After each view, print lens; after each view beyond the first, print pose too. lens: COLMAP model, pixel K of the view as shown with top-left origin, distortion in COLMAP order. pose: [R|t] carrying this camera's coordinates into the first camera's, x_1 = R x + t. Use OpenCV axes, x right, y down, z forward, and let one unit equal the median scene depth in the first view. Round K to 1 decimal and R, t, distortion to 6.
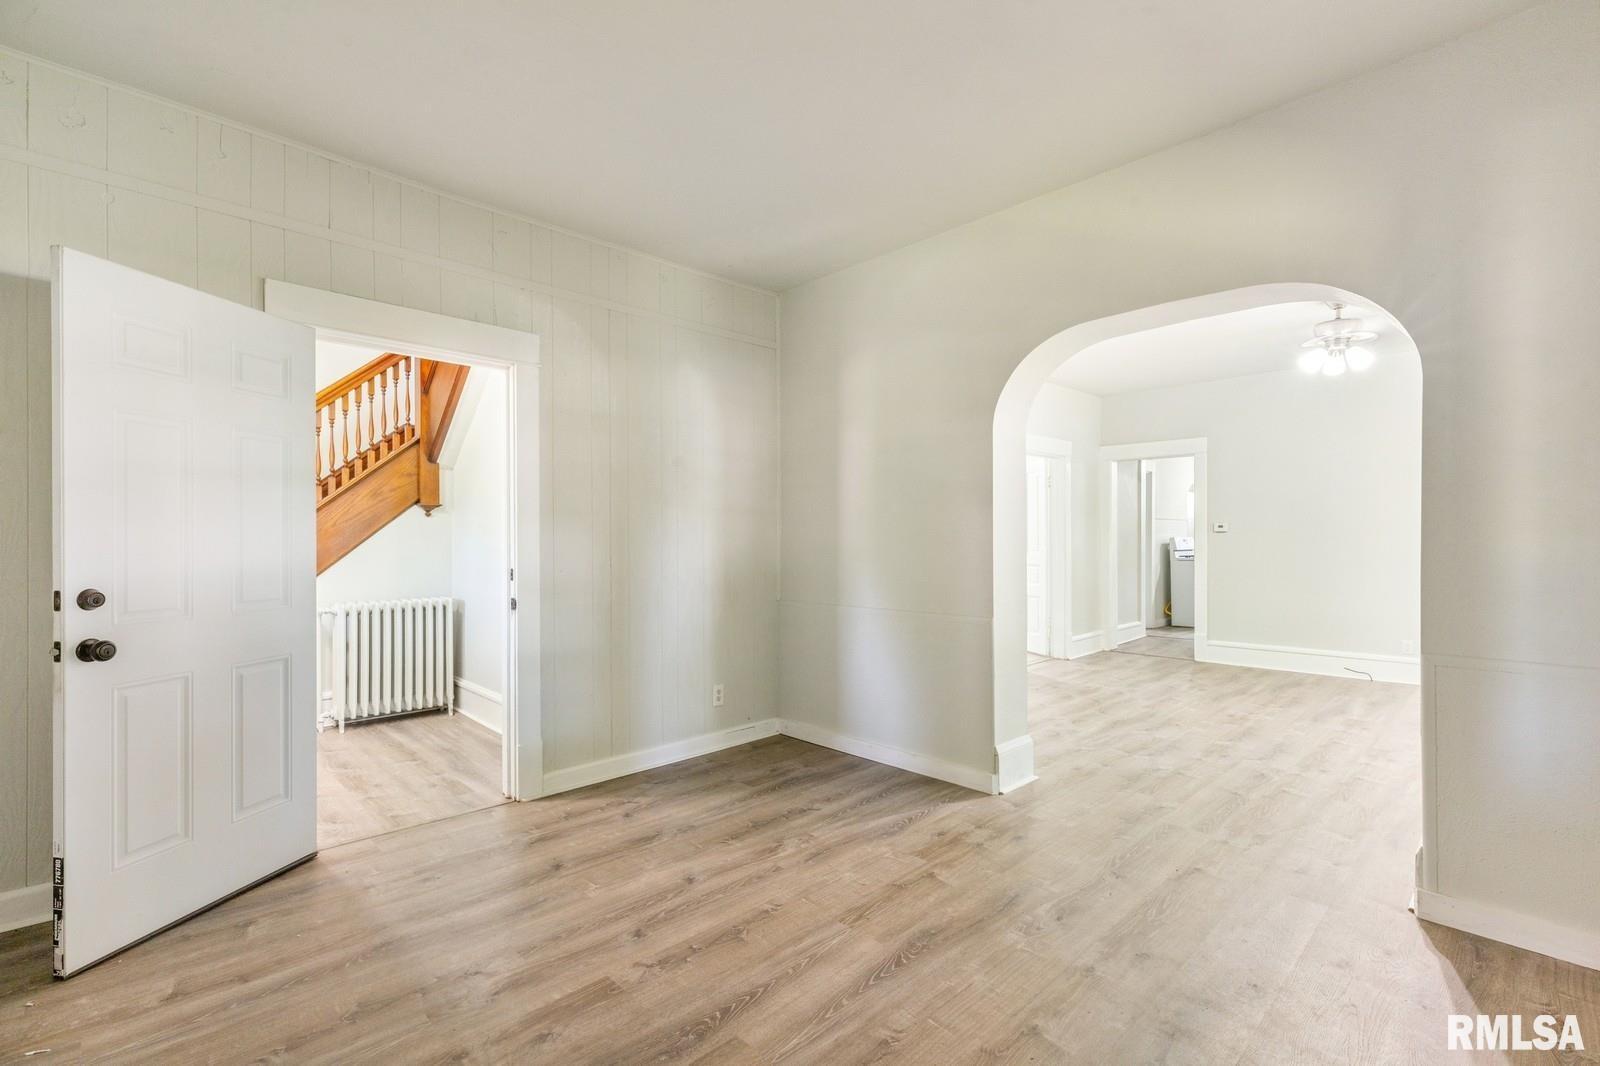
lens RADIAL K [[708.2, 0, 794.4], [0, 708.2, 538.2], [0, 0, 1]] dist [-0.000241, -0.000208]
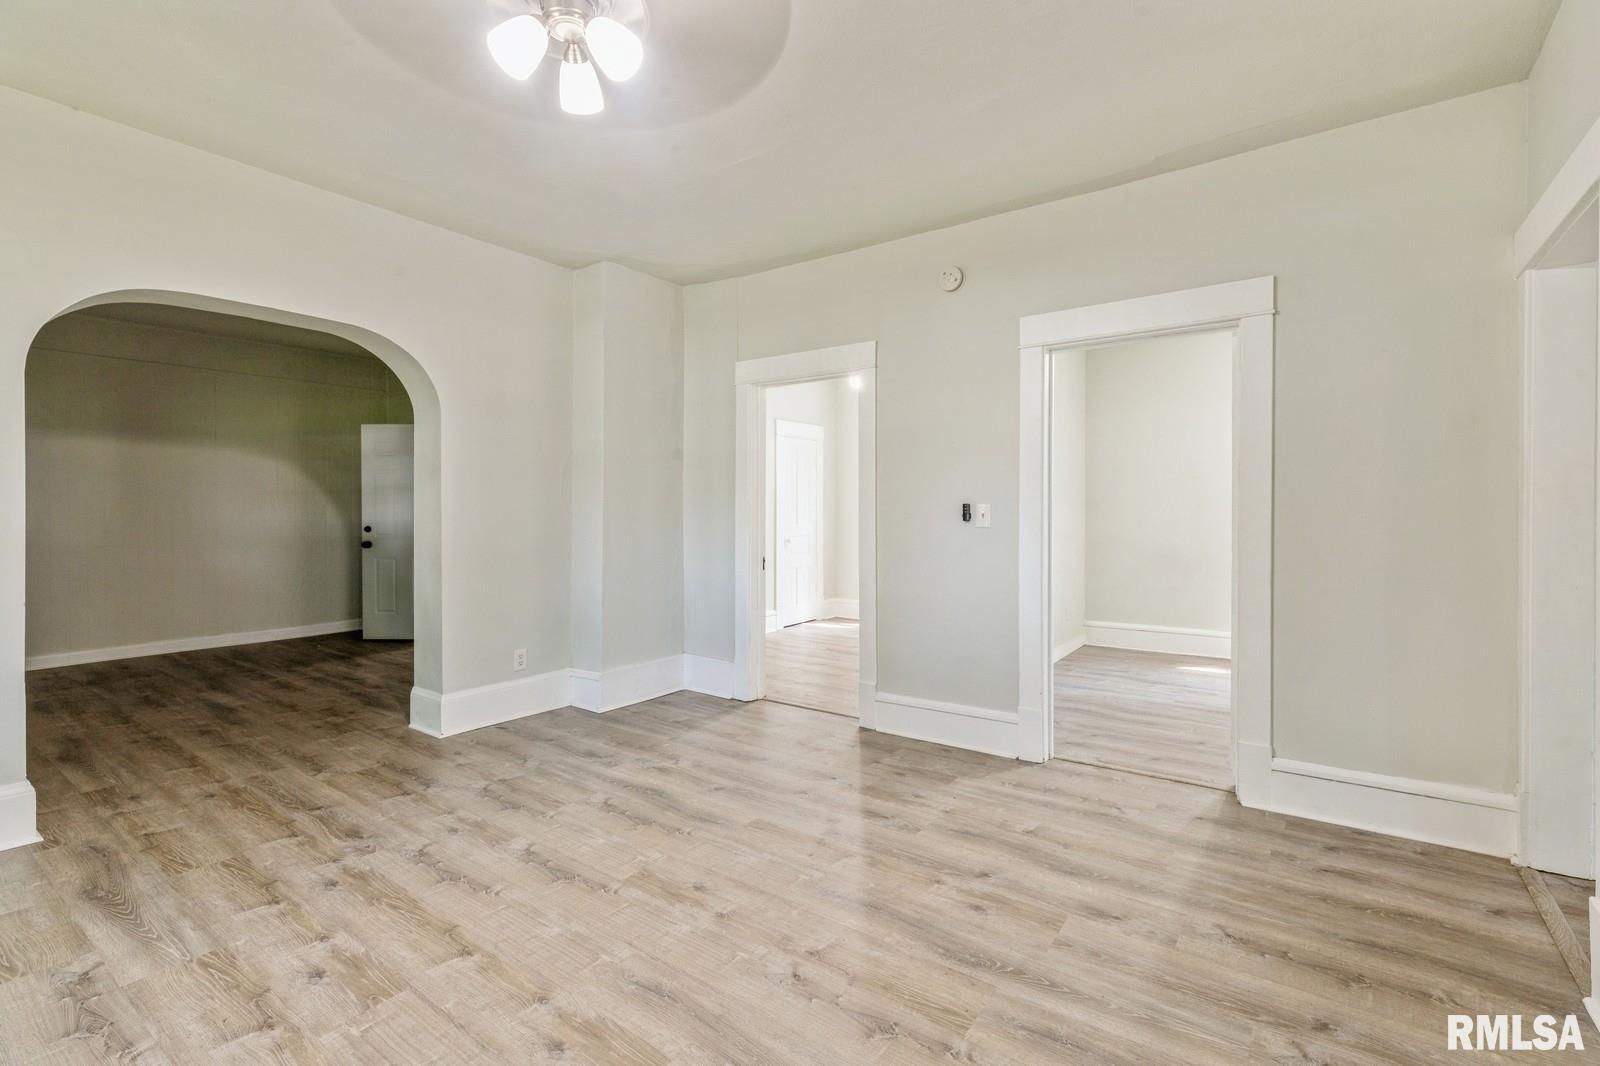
lens RADIAL K [[731.8, 0, 799.1], [0, 731.8, 523.1], [0, 0, 1]] dist [0.011258, -0.000240]
pose [[0.169688, 0.013002, -0.985412, 1.434127], [0.000452, 0.999912, 0.013271, 0.008753], [0.985498, -0.002697, 0.169668, 1.287061]]
